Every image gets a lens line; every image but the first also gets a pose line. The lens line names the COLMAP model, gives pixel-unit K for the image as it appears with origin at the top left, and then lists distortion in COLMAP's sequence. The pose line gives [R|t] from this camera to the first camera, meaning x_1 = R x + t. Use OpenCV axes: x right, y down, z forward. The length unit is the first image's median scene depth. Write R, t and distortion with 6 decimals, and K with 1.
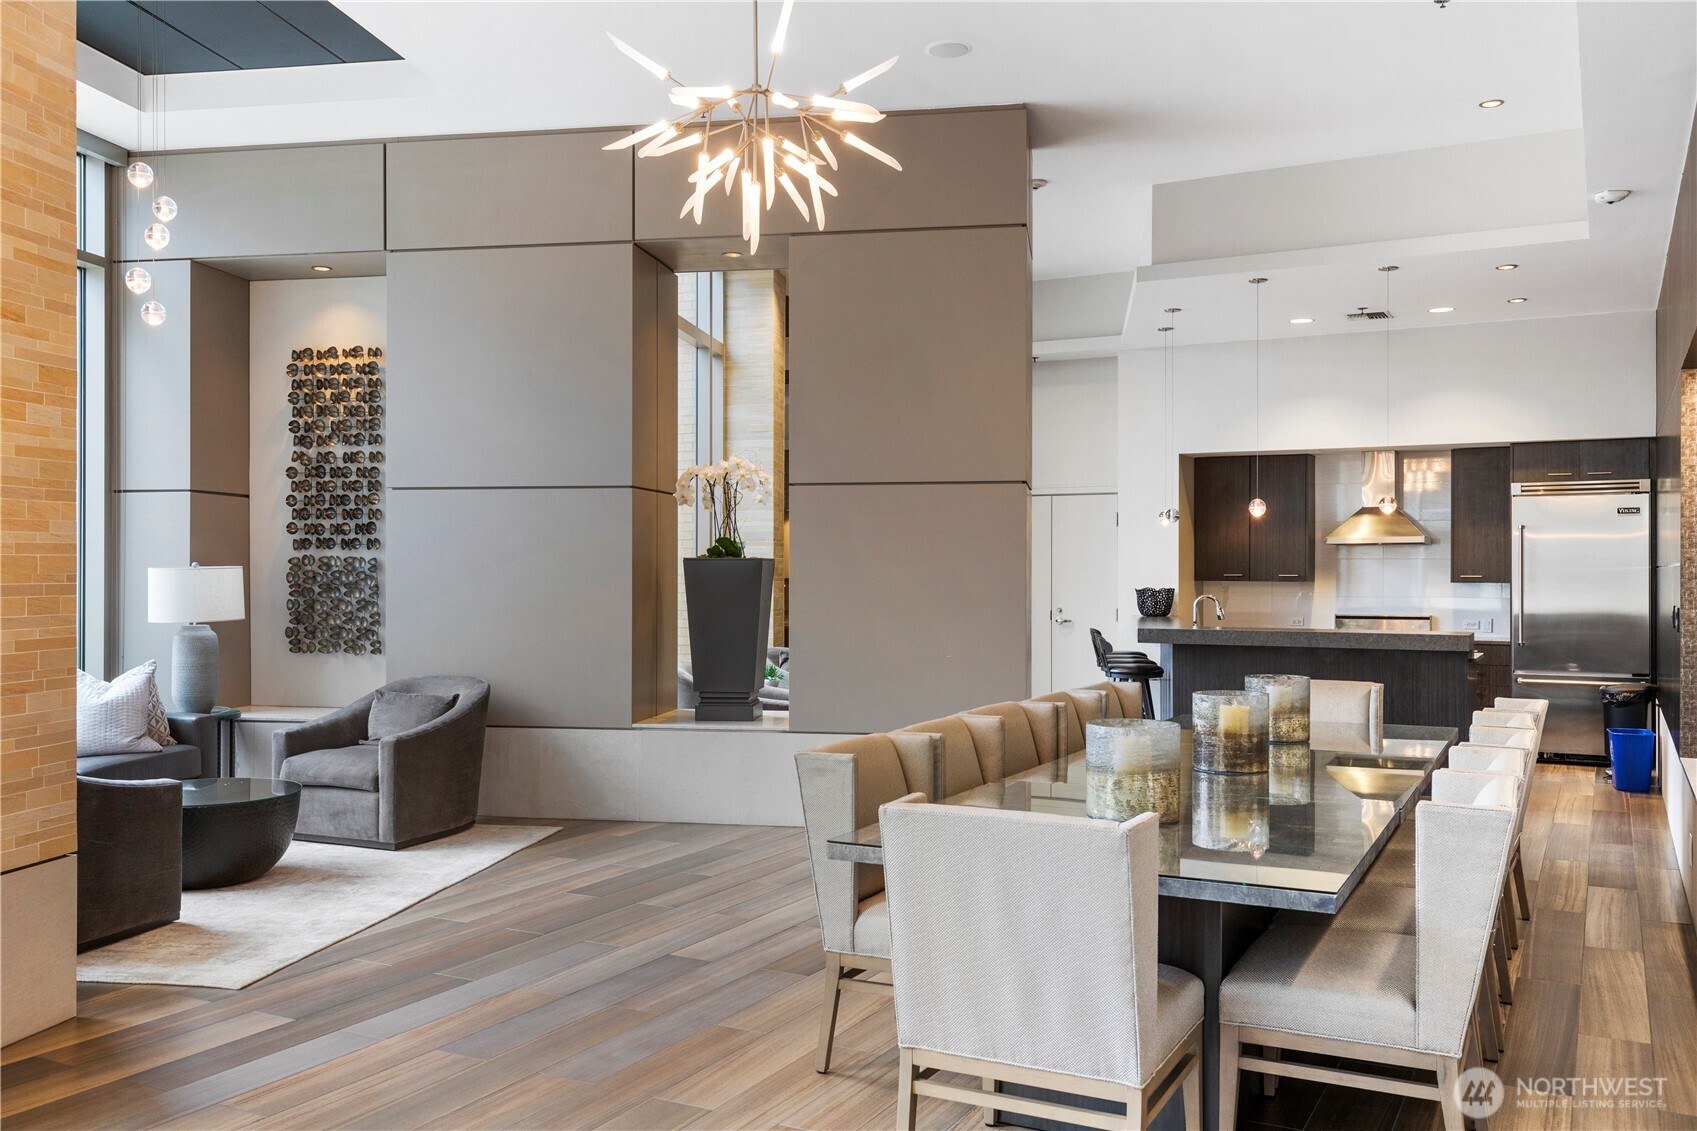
lens RADIAL K [[1401.4, 0, 848.5], [0, 1401.4, 565.5], [0, 0, 1]] dist [0.002684, 0.003094]
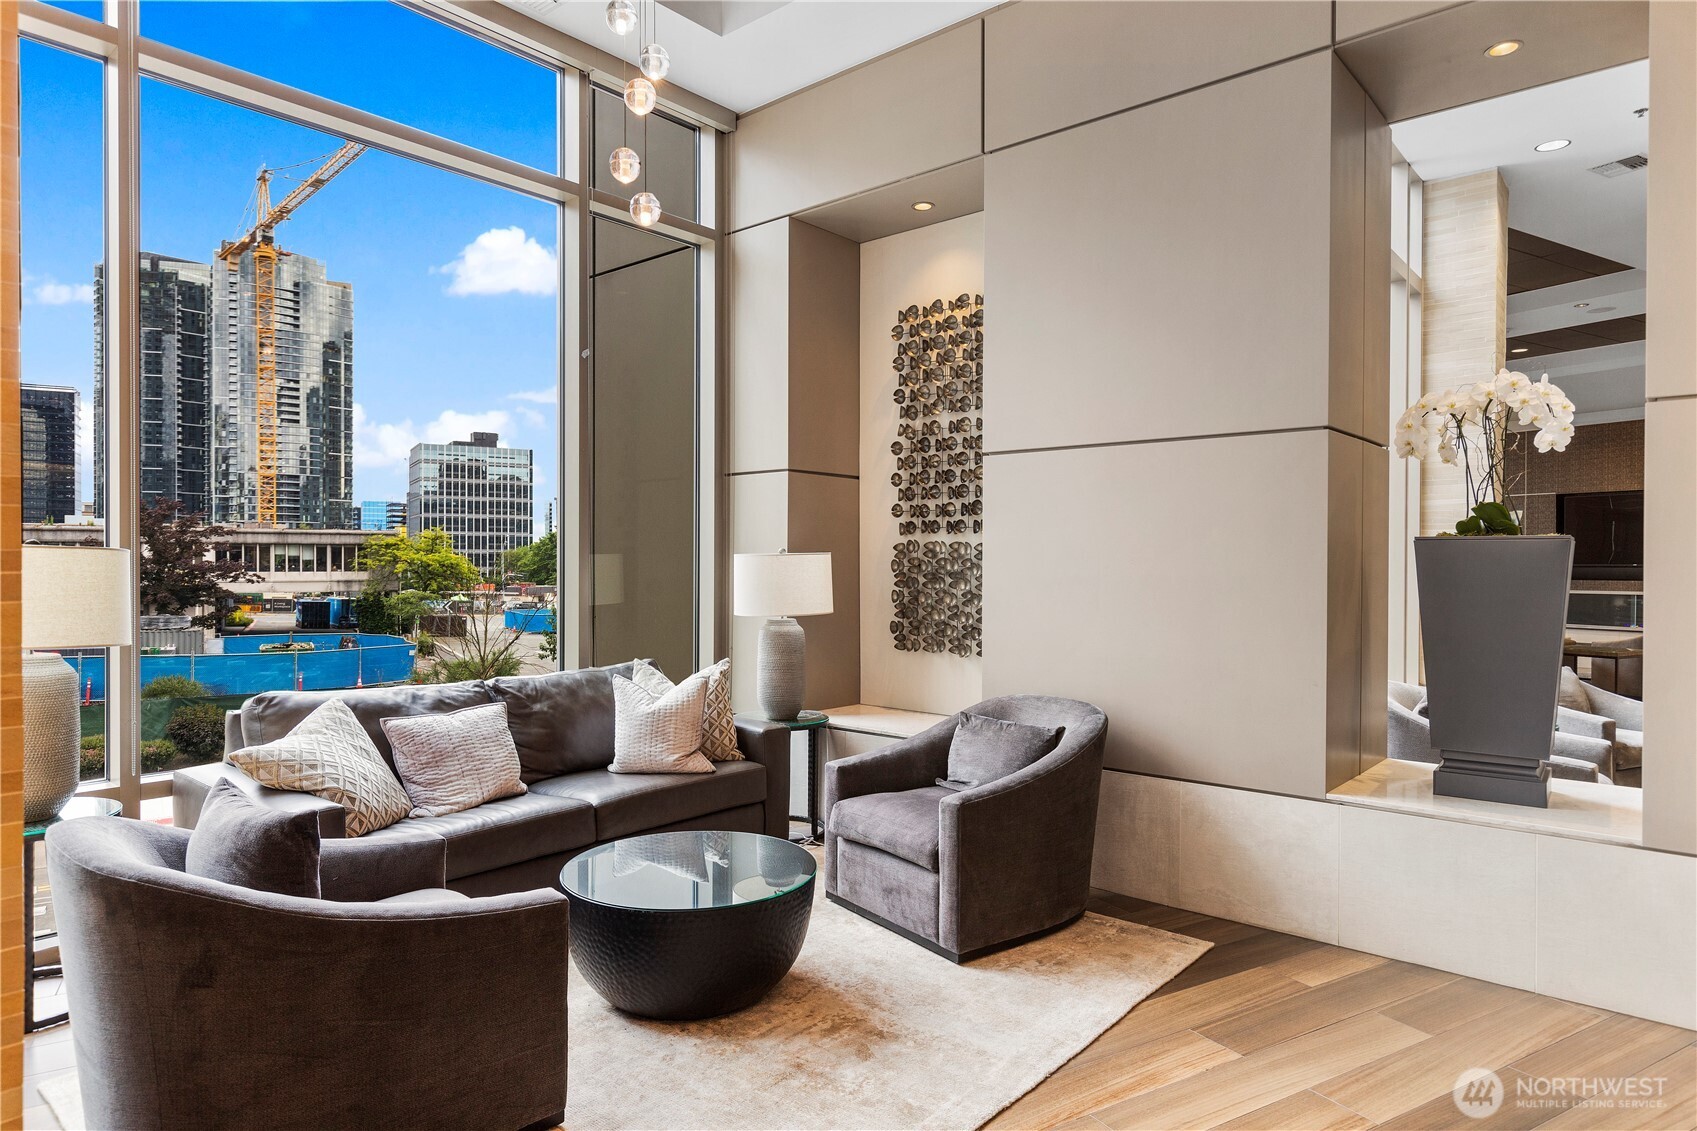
lens RADIAL K [[1007.1, 0, 848.5], [0, 1007.1, 565.5], [0, 0, 1]] dist [0.006017, 0.000213]
pose [[0.855342, 0.004522, -0.518043, -0.091722], [-0.001713, 0.999981, 0.005901, 0.004702], [0.518060, -0.004160, 0.855334, 0.438083]]
